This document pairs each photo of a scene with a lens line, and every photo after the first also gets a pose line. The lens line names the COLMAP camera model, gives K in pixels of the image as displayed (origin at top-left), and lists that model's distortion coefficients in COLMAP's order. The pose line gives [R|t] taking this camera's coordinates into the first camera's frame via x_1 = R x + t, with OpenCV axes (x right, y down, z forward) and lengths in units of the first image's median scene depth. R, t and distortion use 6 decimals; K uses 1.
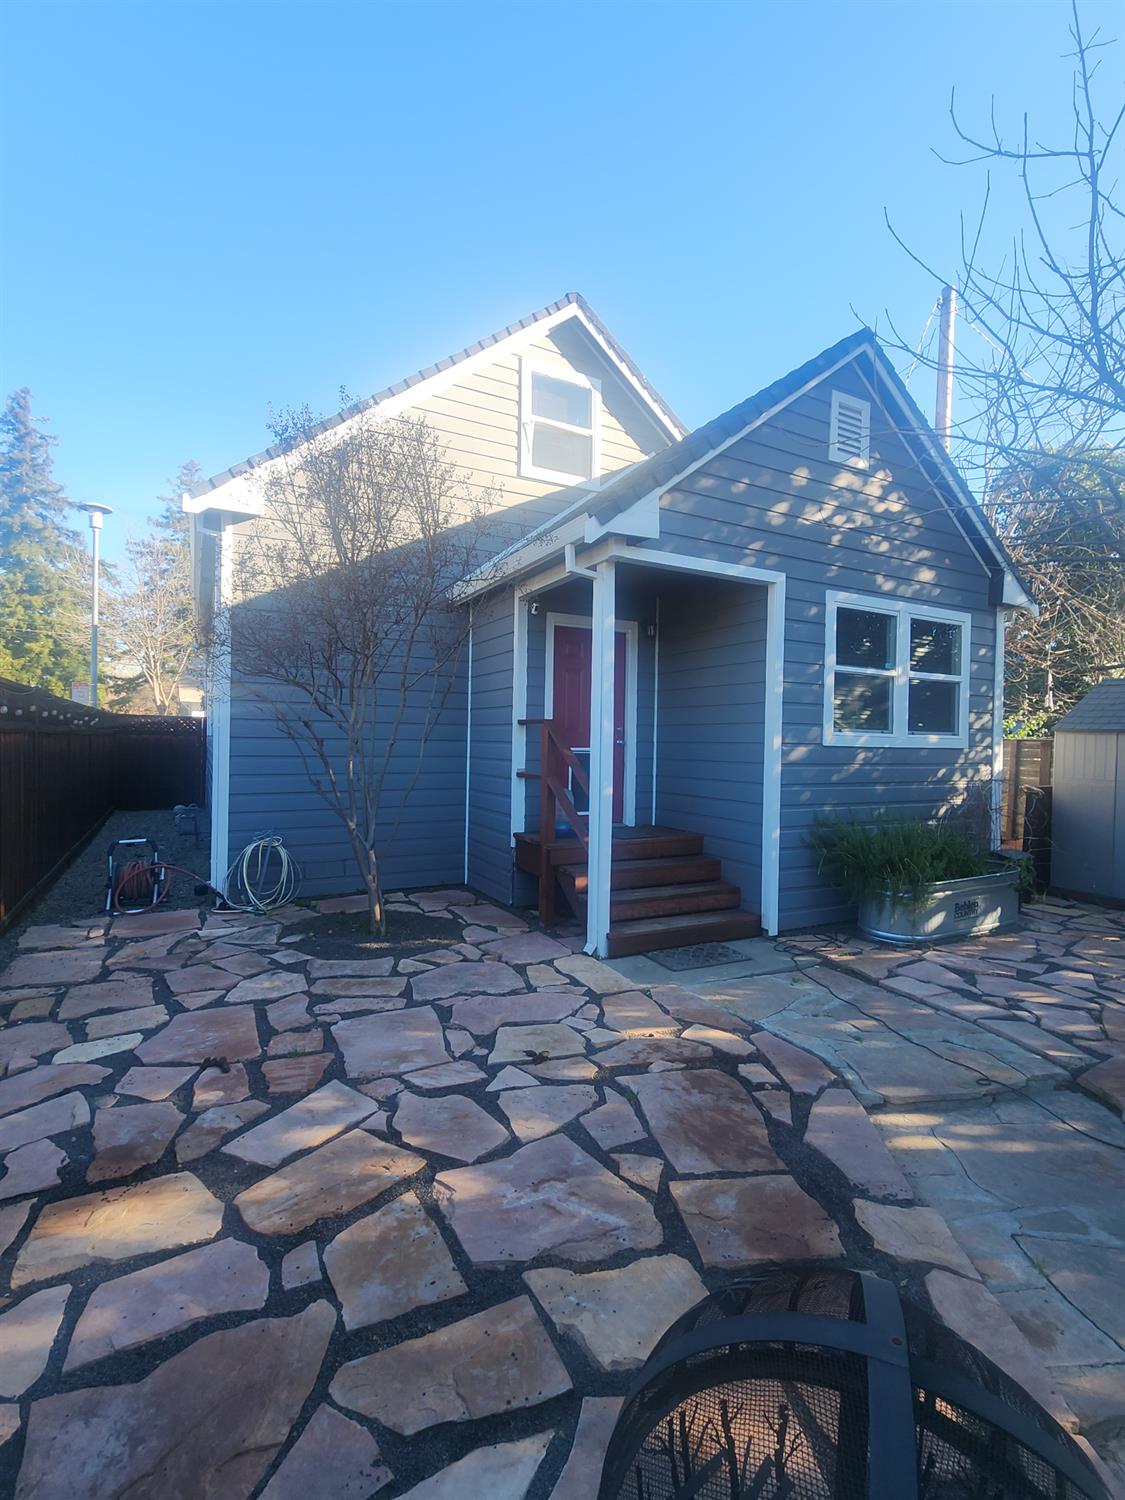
lens RADIAL K [[701.2, 0, 565.4], [0, 701.2, 750.6], [0, 0, 1]] dist [0.001488, 0.000707]
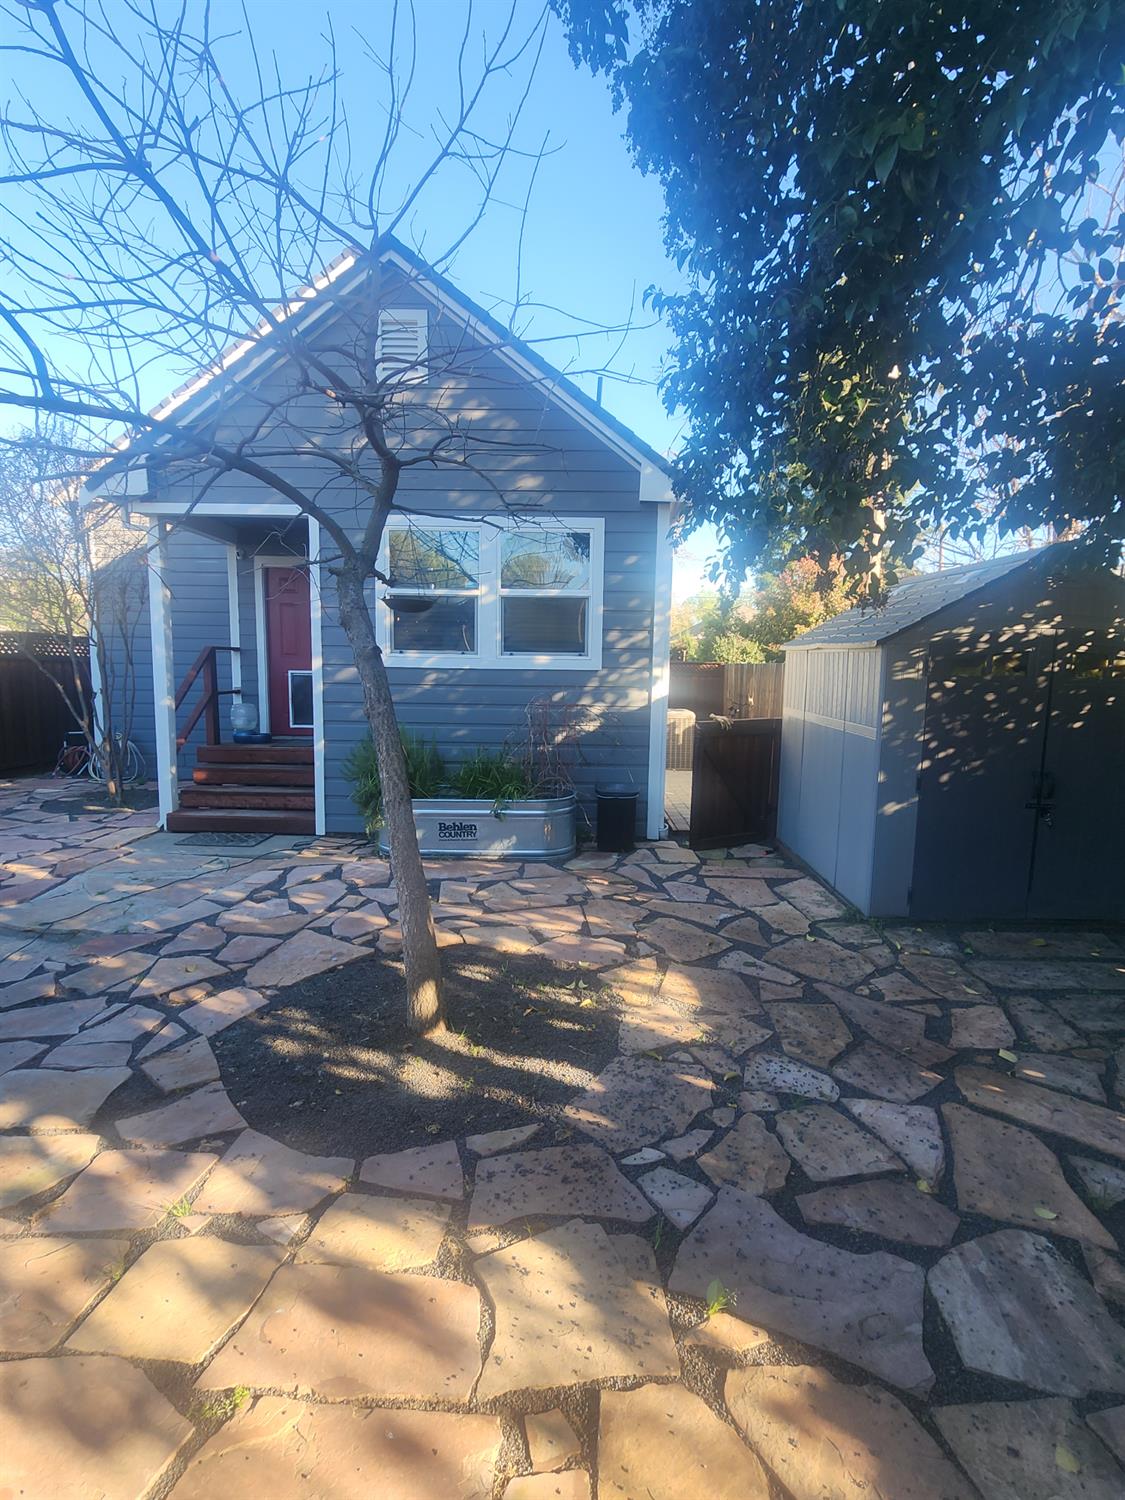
lens RADIAL K [[701.2, 0, 565.4], [0, 701.2, 750.6], [0, 0, 1]] dist [0.001488, 0.000707]
pose [[0.874107, 0.052440, -0.482895, 1.104376], [-0.006477, 0.995325, 0.096363, 0.014852], [0.485691, -0.081104, 0.870360, 0.201269]]
